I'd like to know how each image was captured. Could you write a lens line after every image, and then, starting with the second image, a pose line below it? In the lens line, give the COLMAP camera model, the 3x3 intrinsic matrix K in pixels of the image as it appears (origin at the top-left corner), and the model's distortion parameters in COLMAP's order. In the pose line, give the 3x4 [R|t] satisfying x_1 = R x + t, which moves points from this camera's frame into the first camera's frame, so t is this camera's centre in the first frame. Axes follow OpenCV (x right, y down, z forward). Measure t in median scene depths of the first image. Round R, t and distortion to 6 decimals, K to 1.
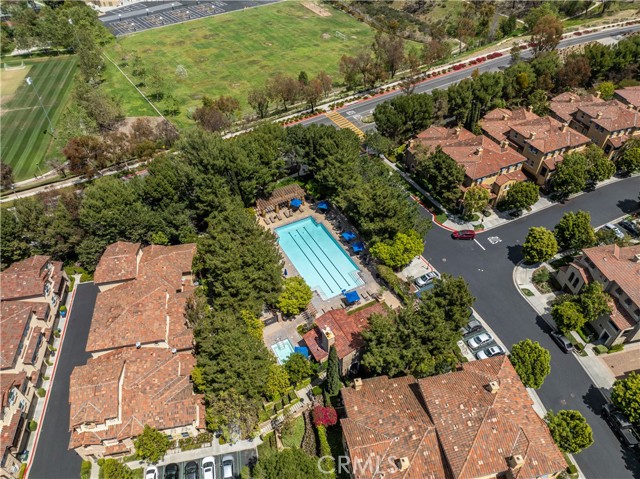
lens RADIAL K [[452.0, 0, 322.7], [0, 452.0, 240.8], [0, 0, 1]] dist [-0.054777, 0.030315]
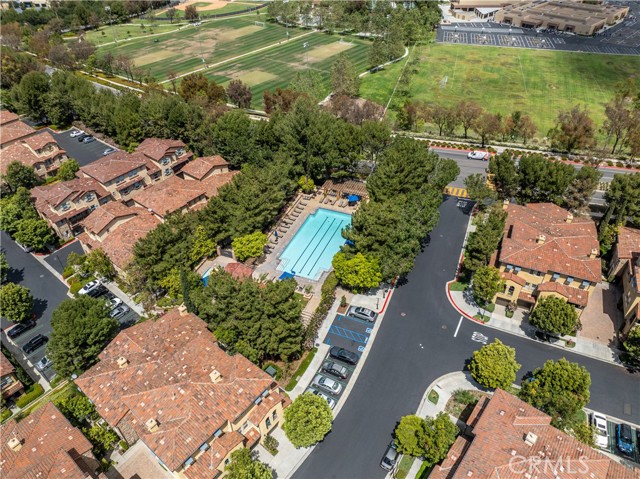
lens RADIAL K [[452.0, 0, 321.0], [0, 452.0, 239.6], [0, 0, 1]] dist [-0.054777, 0.030315]
pose [[0.639853, 0.483778, -0.597116, 0.570627], [-0.515996, 0.846250, 0.132696, -0.105633], [0.569505, 0.223204, 0.791103, 0.163314]]
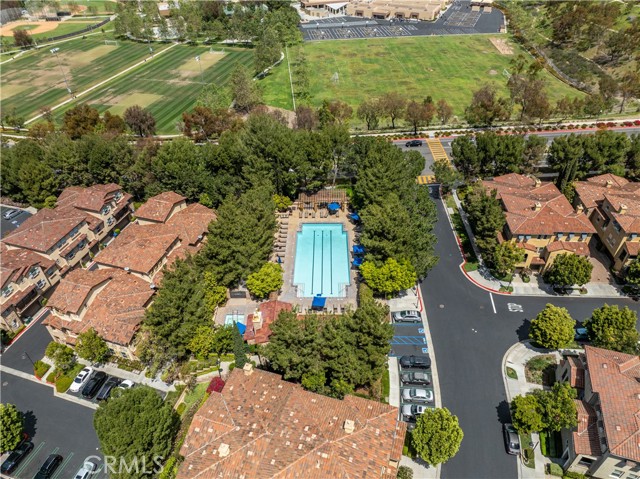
lens RADIAL K [[452.0, 0, 321.2], [0, 452.0, 240.9], [0, 0, 1]] dist [-0.054777, 0.030315]
pose [[0.877817, 0.301858, -0.371913, 0.324309], [-0.322994, 0.946384, 0.005763, -0.007705], [0.353712, 0.115066, 0.928250, 0.057229]]
